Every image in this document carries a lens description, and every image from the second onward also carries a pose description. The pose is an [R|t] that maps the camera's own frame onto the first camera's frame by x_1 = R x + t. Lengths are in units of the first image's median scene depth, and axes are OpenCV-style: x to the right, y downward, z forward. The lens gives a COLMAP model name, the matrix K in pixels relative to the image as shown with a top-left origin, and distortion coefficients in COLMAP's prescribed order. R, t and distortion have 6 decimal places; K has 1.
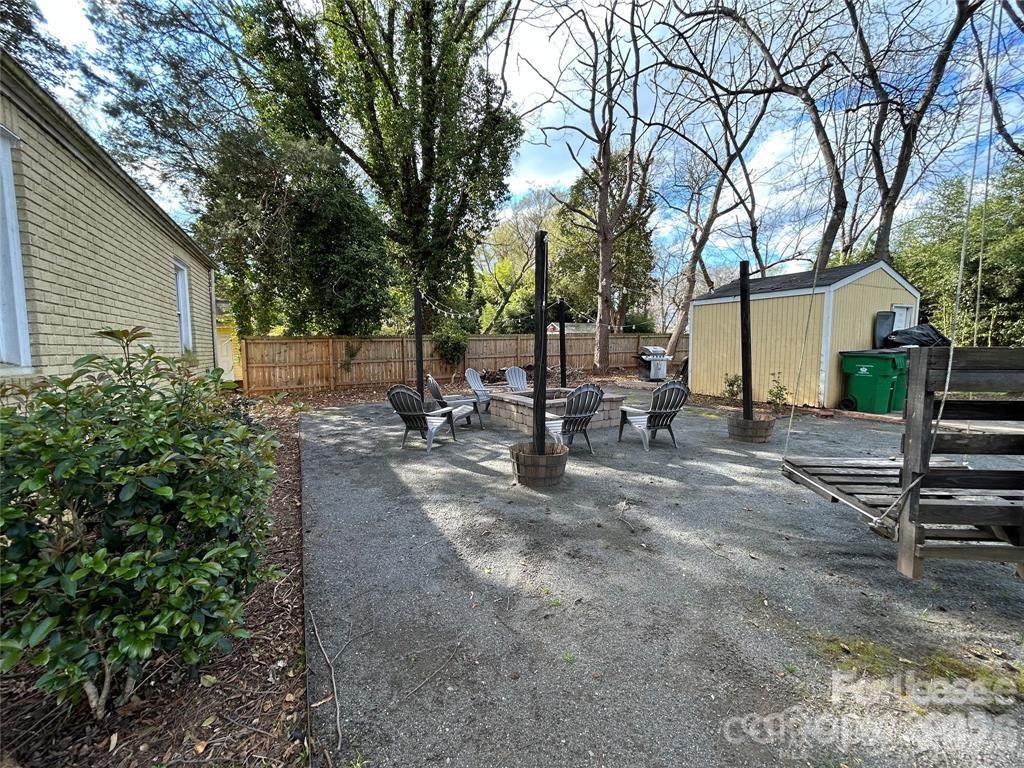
lens RADIAL K [[410.6, 0, 509.7], [0, 410.6, 384.0], [0, 0, 1]] dist [-0.000865, -0.000706]
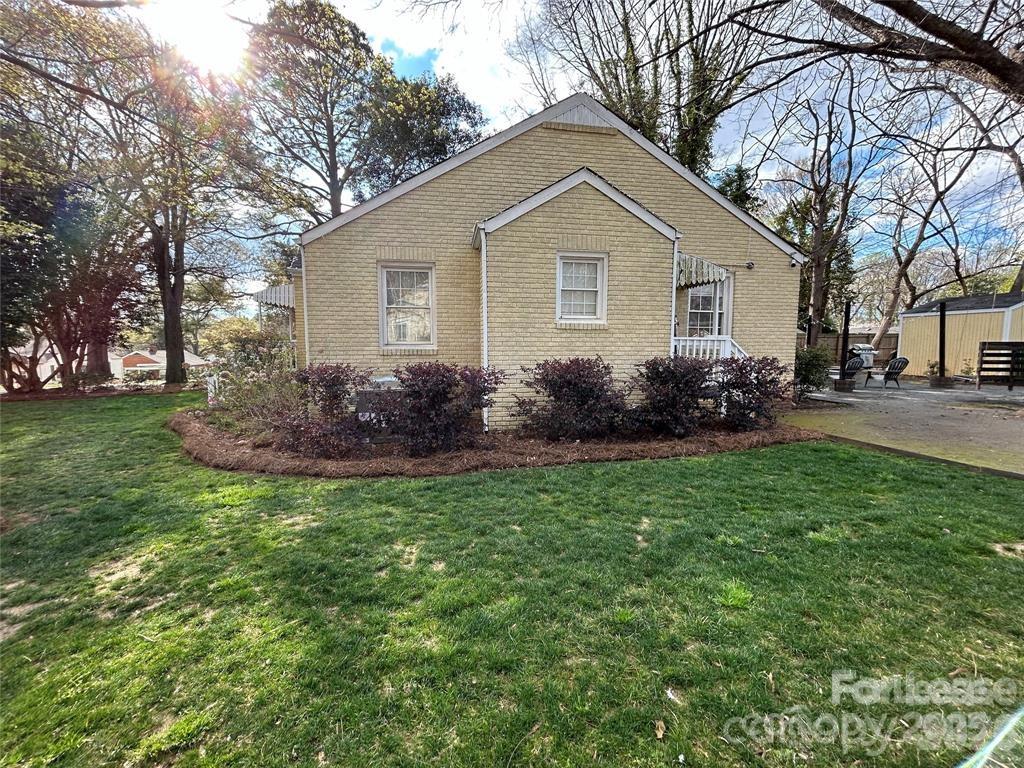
lens RADIAL K [[410.6, 0, 509.7], [0, 410.6, 384.0], [0, 0, 1]] dist [-0.000865, -0.000706]
pose [[0.952845, 0.034621, -0.301476, -0.378332], [-0.033508, 0.999399, 0.008862, 0.072722], [0.301602, 0.001658, 0.953432, -0.707254]]
